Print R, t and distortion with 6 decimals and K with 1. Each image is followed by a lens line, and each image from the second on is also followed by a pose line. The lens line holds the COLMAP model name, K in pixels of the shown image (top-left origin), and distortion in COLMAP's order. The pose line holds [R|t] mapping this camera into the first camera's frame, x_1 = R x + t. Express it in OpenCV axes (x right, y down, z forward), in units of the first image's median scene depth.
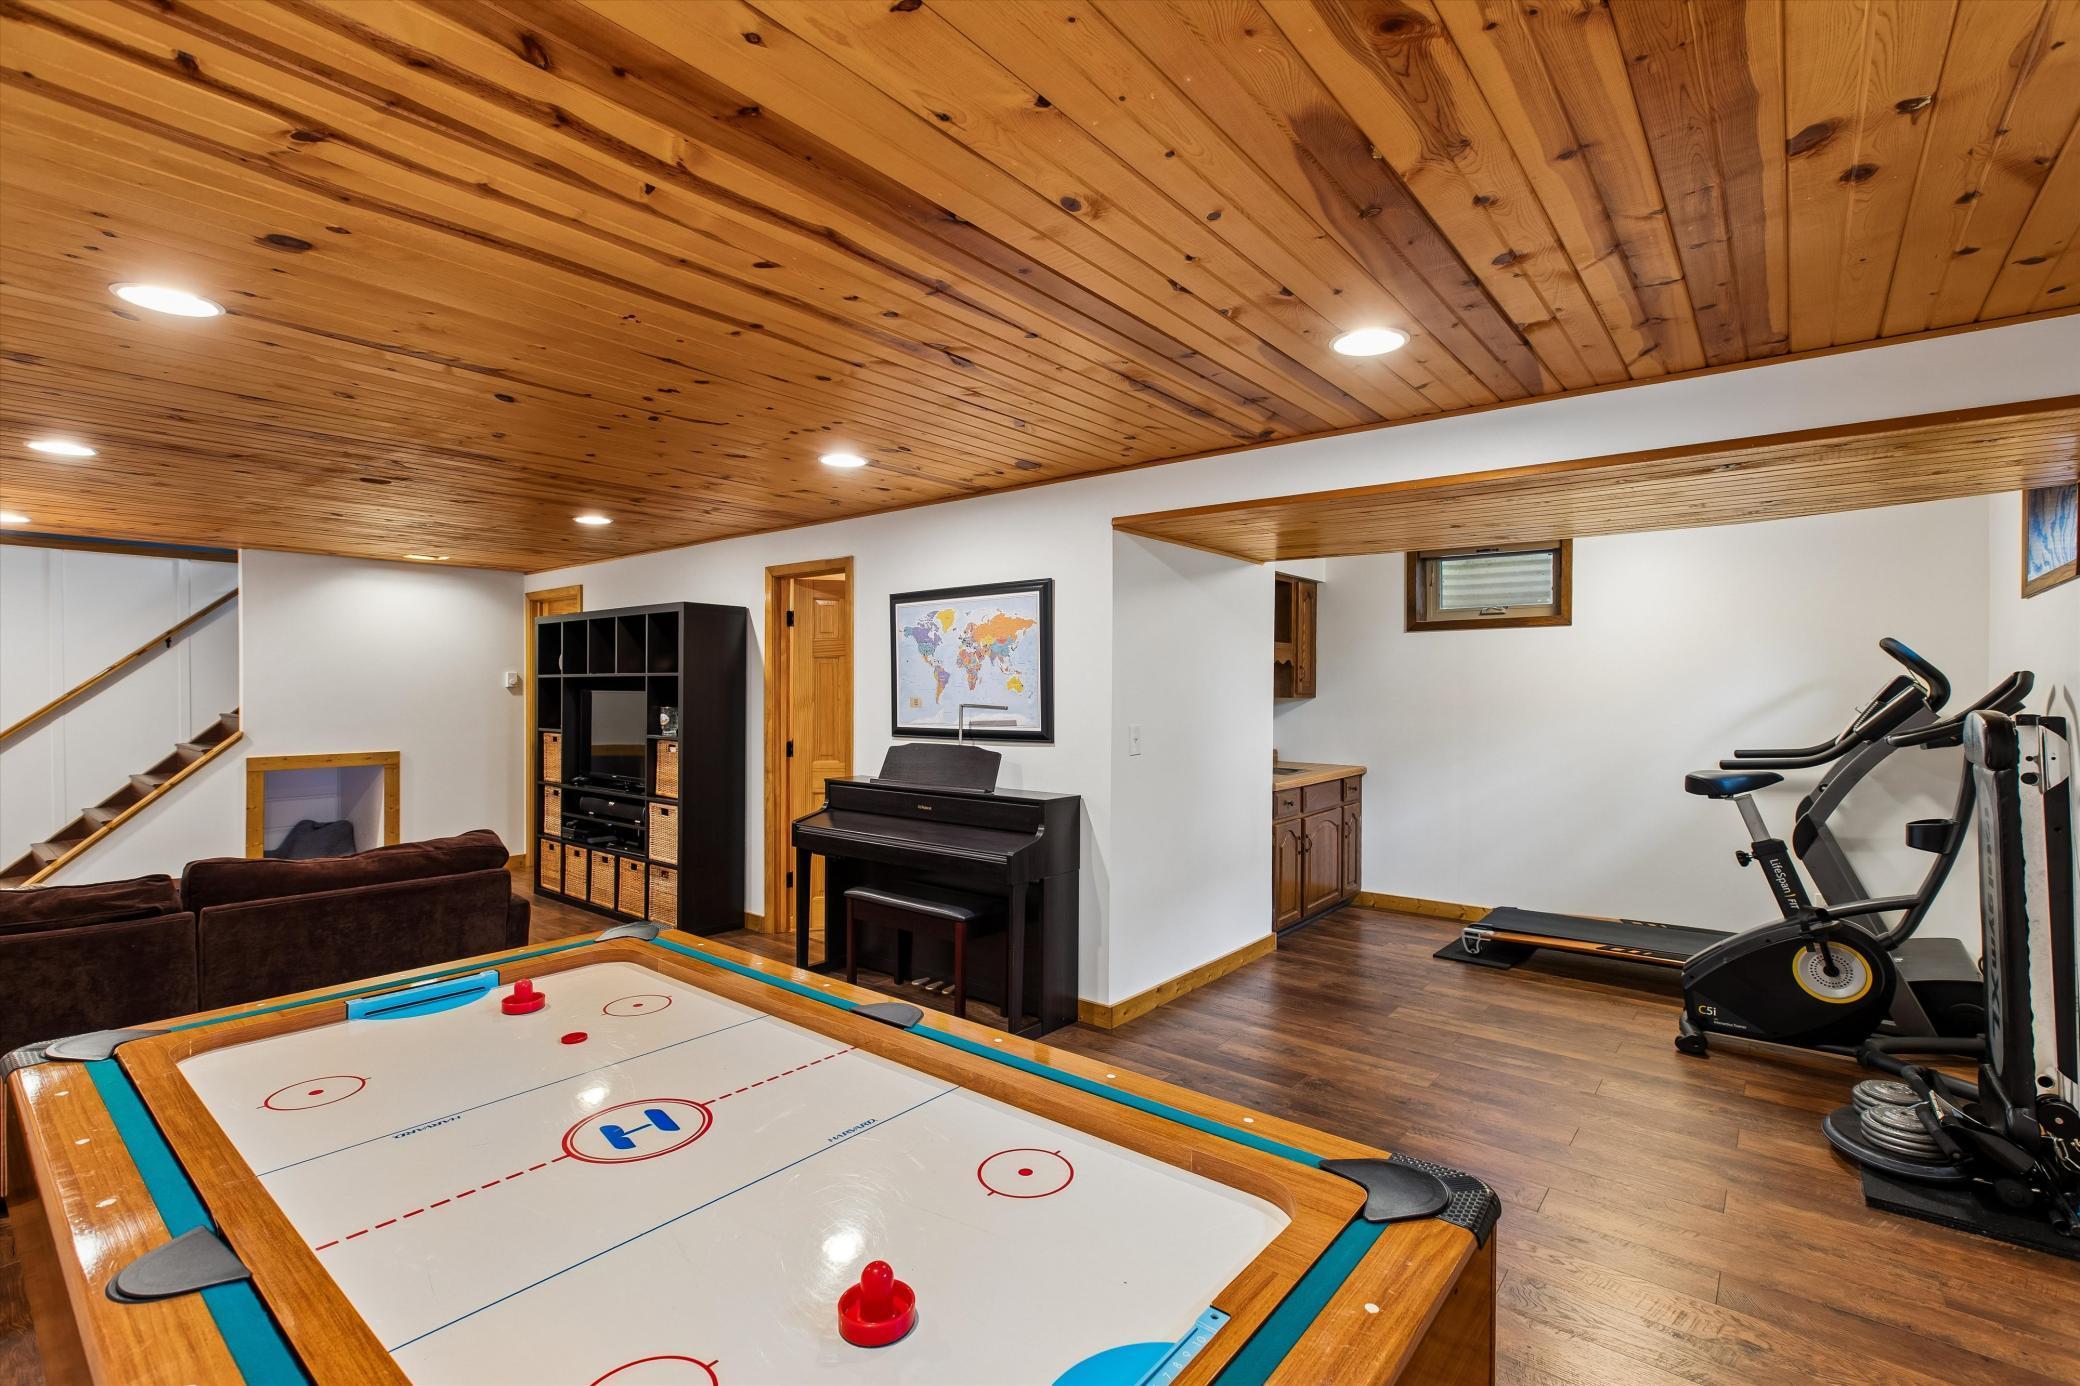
lens RADIAL K [[934.9, 0, 1039.1], [0, 934.9, 697.2], [0, 0, 1]] dist [0.000303, -0.000363]
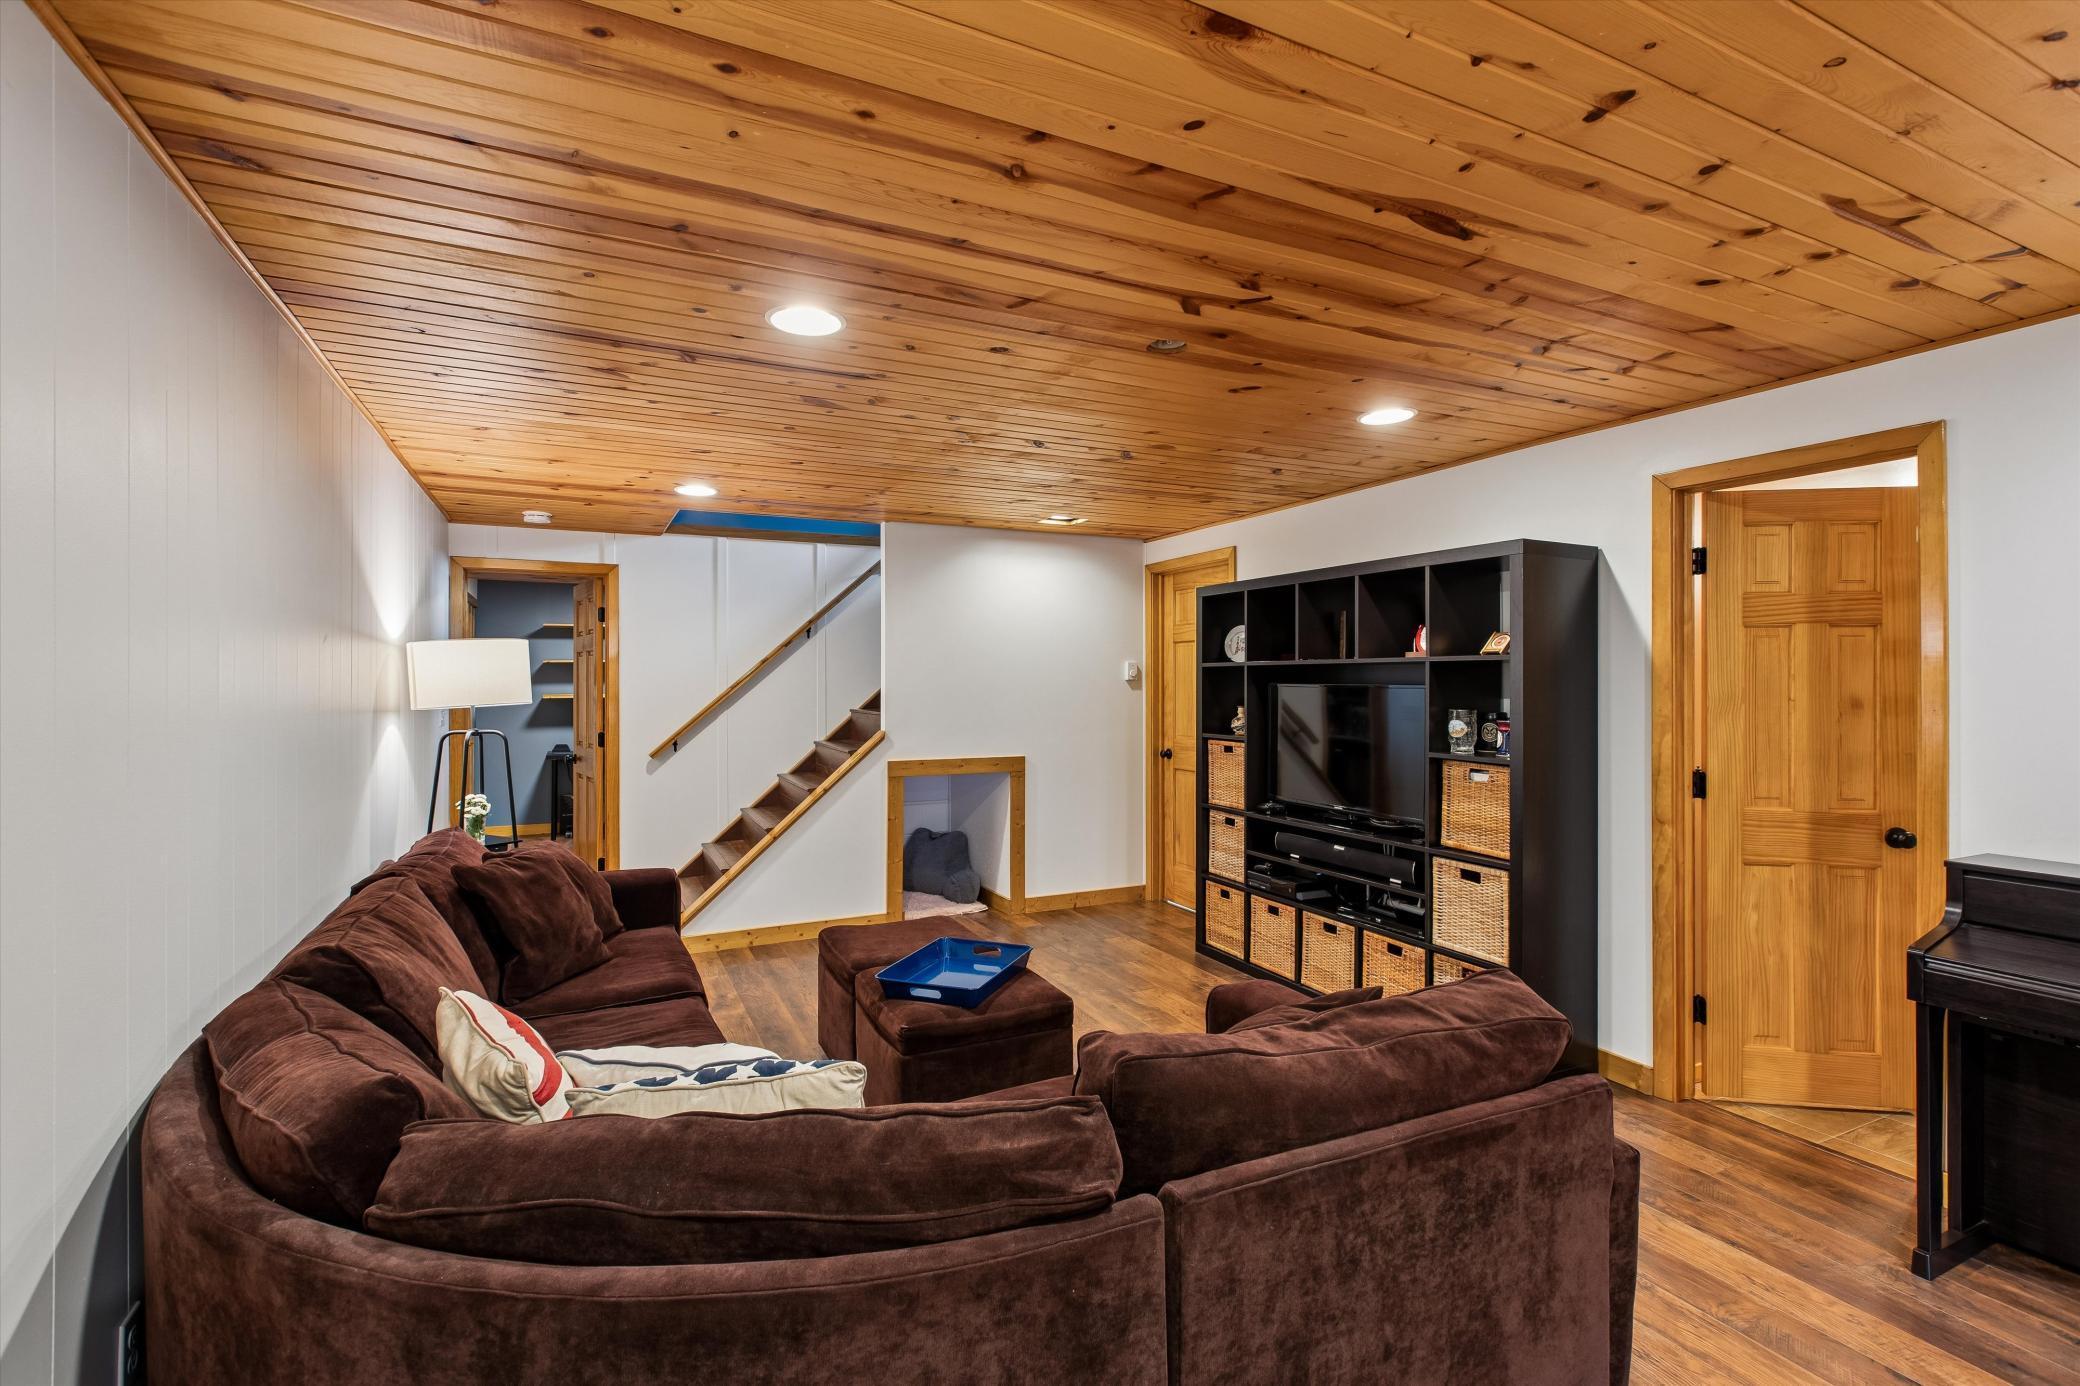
lens RADIAL K [[933.3, 0, 1036.3], [0, 933.3, 687.7], [0, 0, 1]] dist [0.002448, 0.000445]
pose [[0.906232, 0.001714, -0.422778, -0.391443], [-0.004145, 0.999980, -0.004830, -0.000086], [0.422761, 0.006129, 0.906220, 0.297567]]
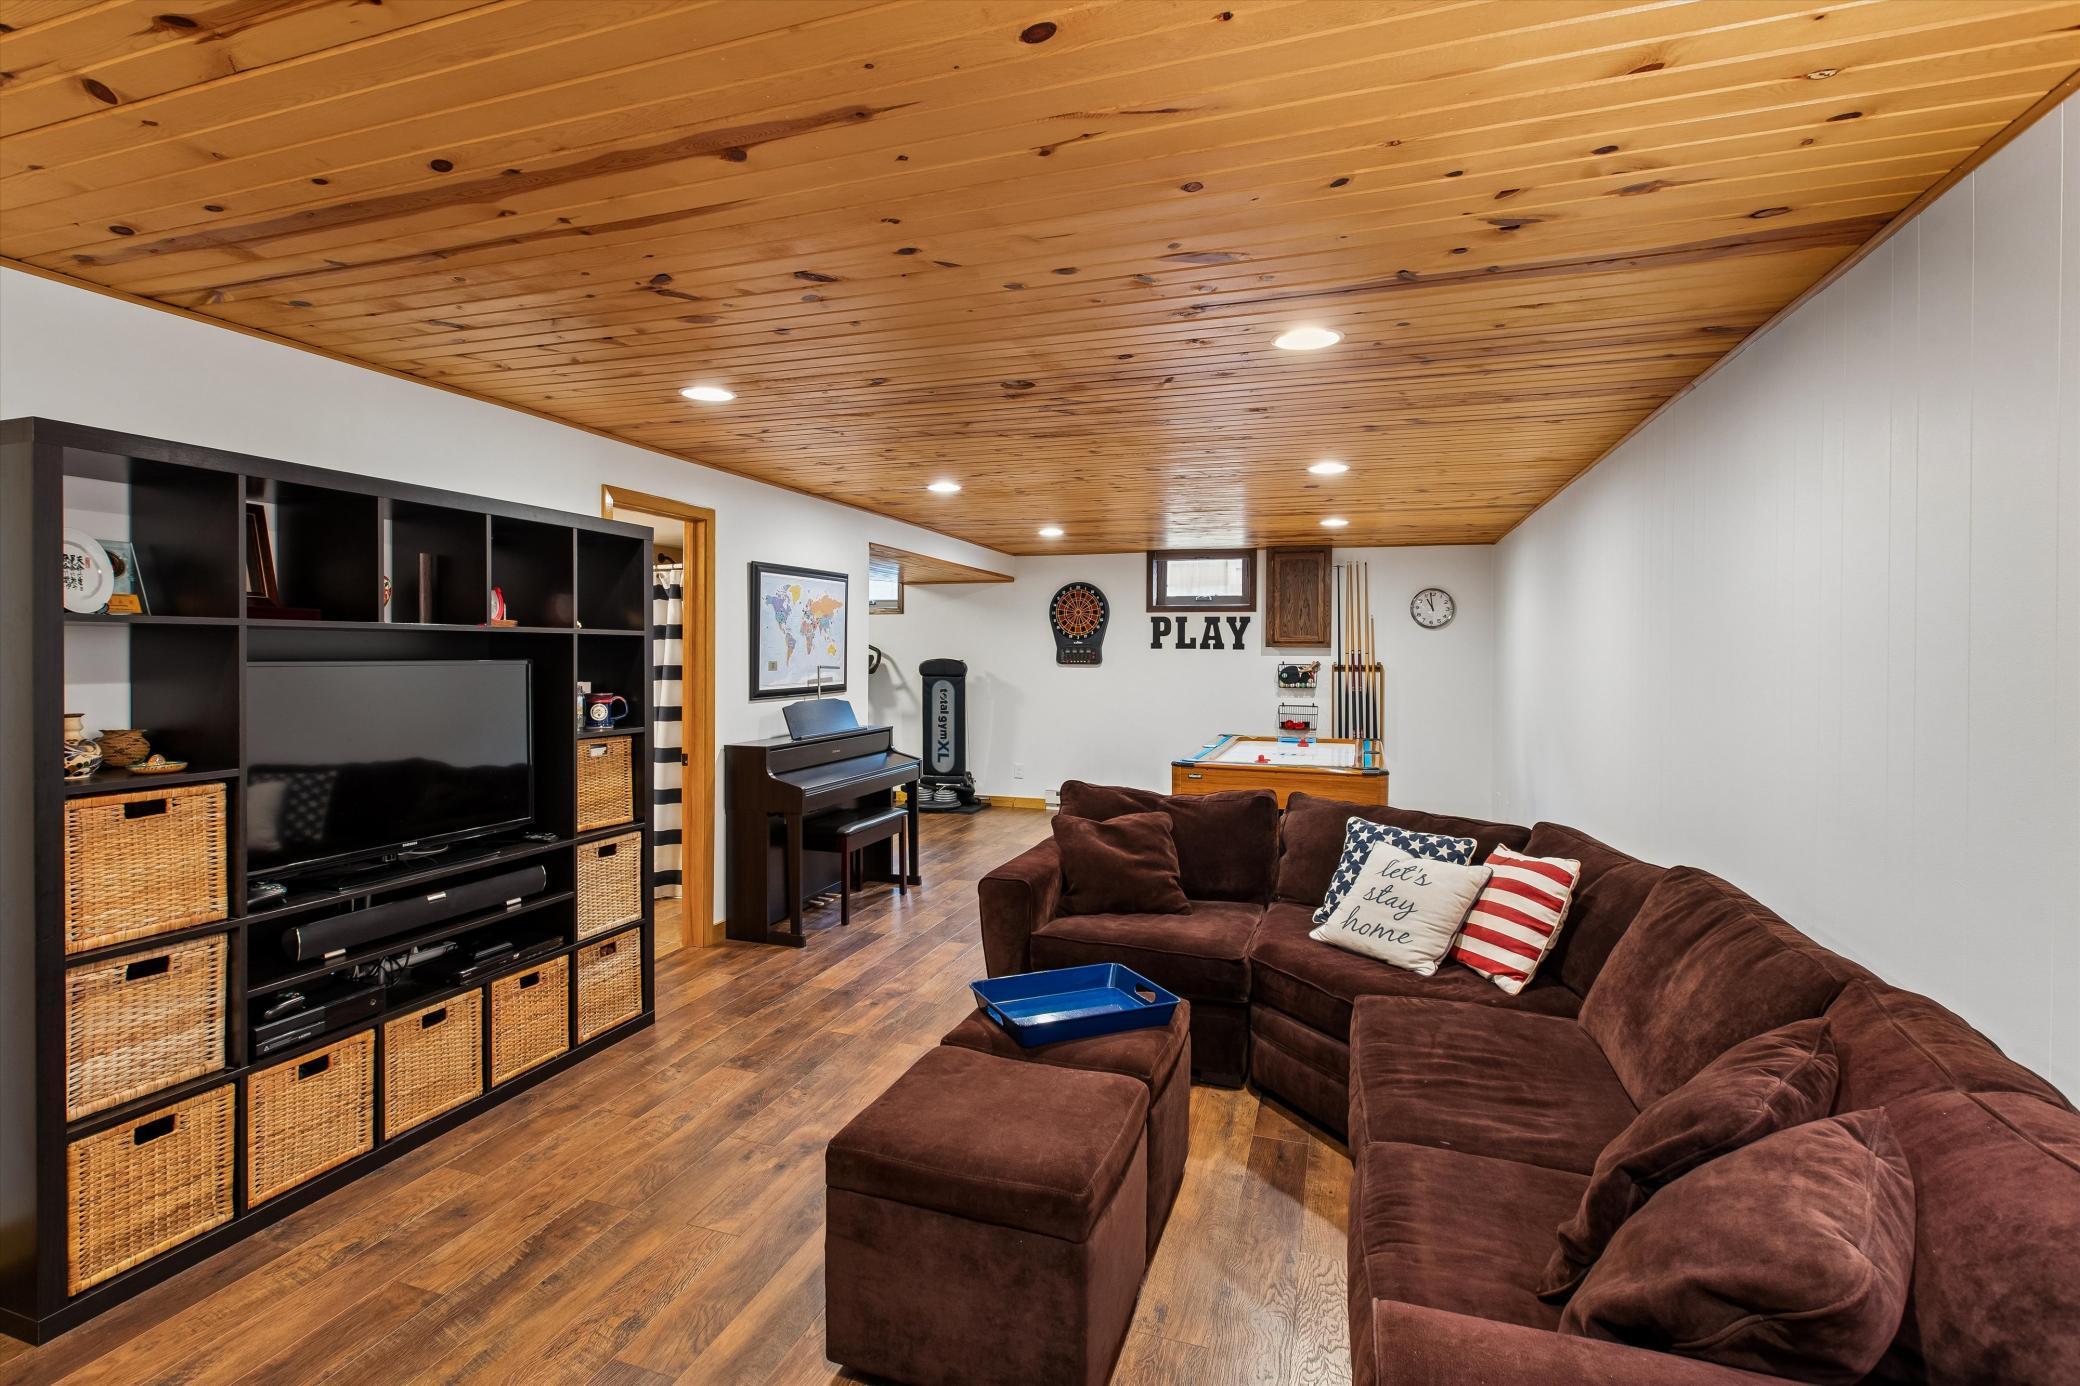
lens RADIAL K [[944.3, 0, 997.3], [0, 944.3, 652.8], [0, 0, 1]] dist [-0.018877, 0.000027]
pose [[-0.308733, -0.001733, 0.951147, -1.061681], [0.012820, 0.999900, 0.005984, -0.010863], [-0.951062, 0.014041, -0.308680, 0.924131]]
